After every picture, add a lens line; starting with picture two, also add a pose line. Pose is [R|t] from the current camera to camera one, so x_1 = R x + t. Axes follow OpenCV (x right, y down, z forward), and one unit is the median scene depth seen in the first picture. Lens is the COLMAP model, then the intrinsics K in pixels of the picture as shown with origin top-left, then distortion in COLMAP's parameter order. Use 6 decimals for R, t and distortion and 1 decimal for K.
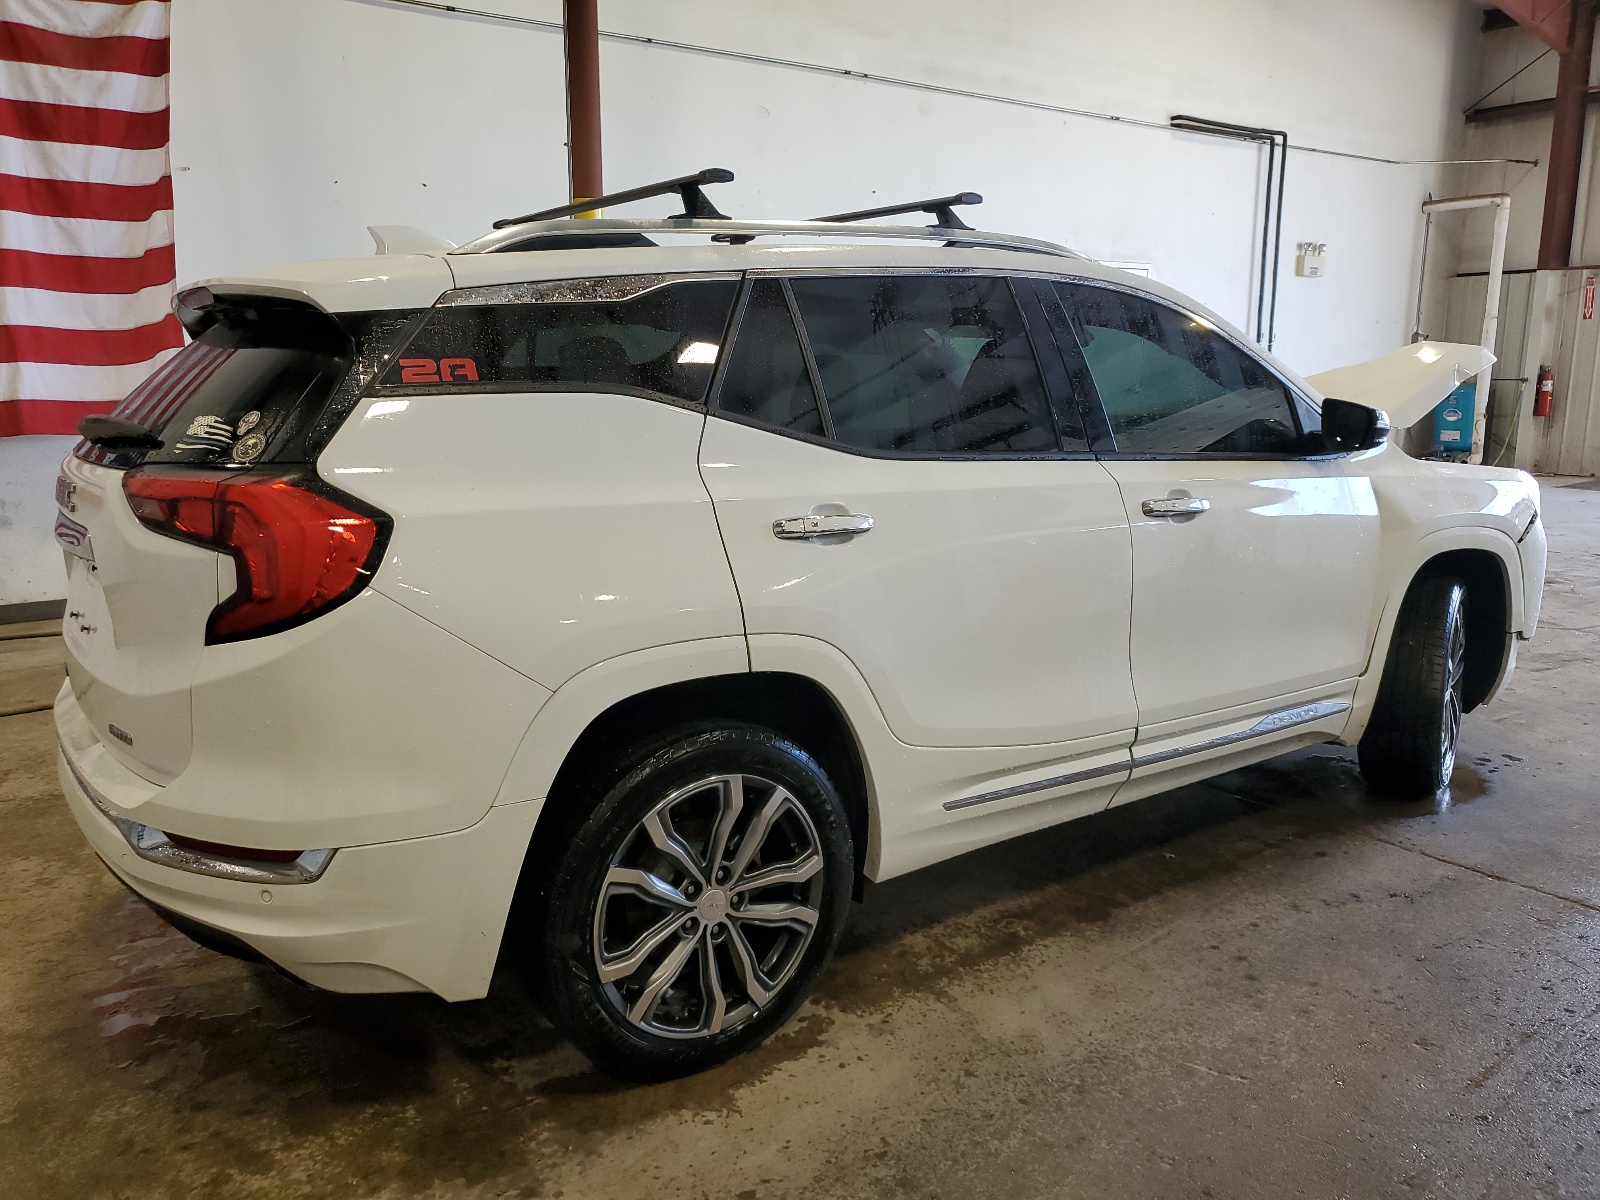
lens RADIAL K [[1259.0, 0, 800.0], [0, 1259.0, 600.0], [0, 0, 1]] dist [-0.001326, -0.009109]
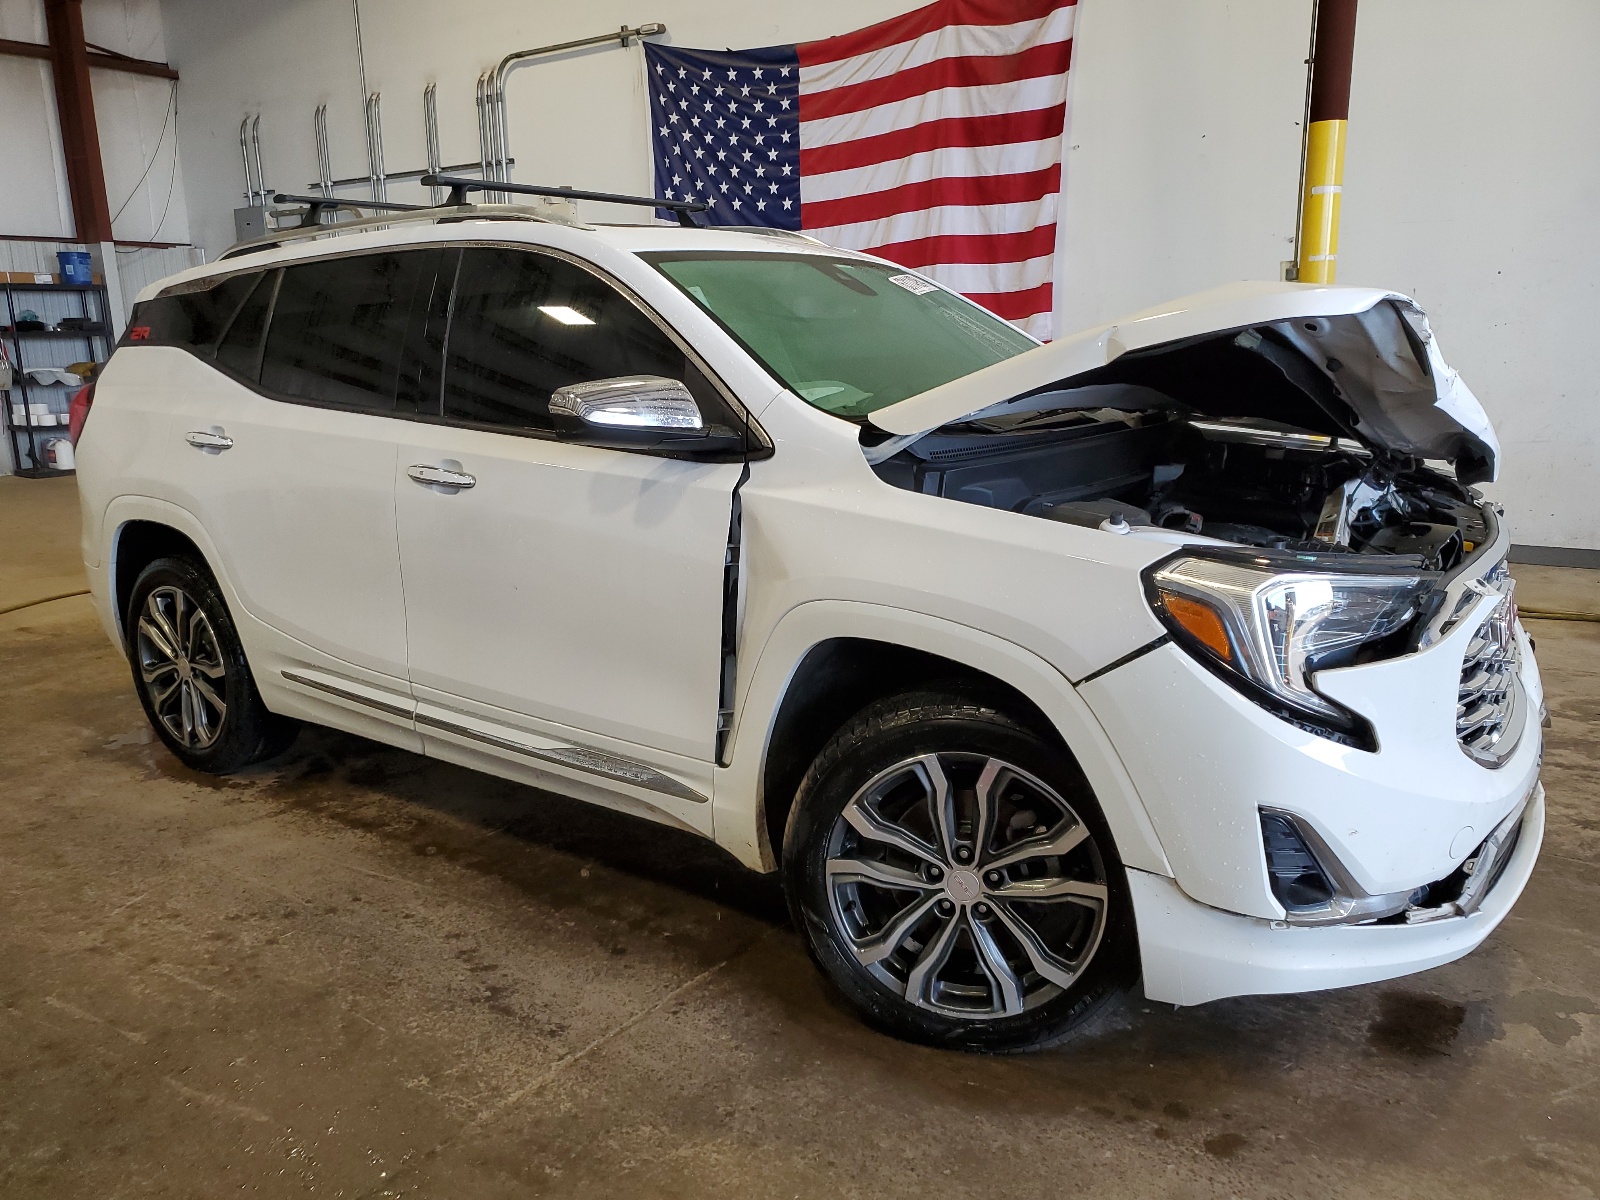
lens RADIAL K [[1245.6, 0, 799.0], [0, 1245.6, 622.8], [0, 0, 1]] dist [0.001209, 0.001756]
pose [[0.313369, 0.220262, -0.923734, 1.251346], [-0.169905, 0.970038, 0.173665, -0.172369], [0.934309, 0.102526, 0.341403, 0.901591]]
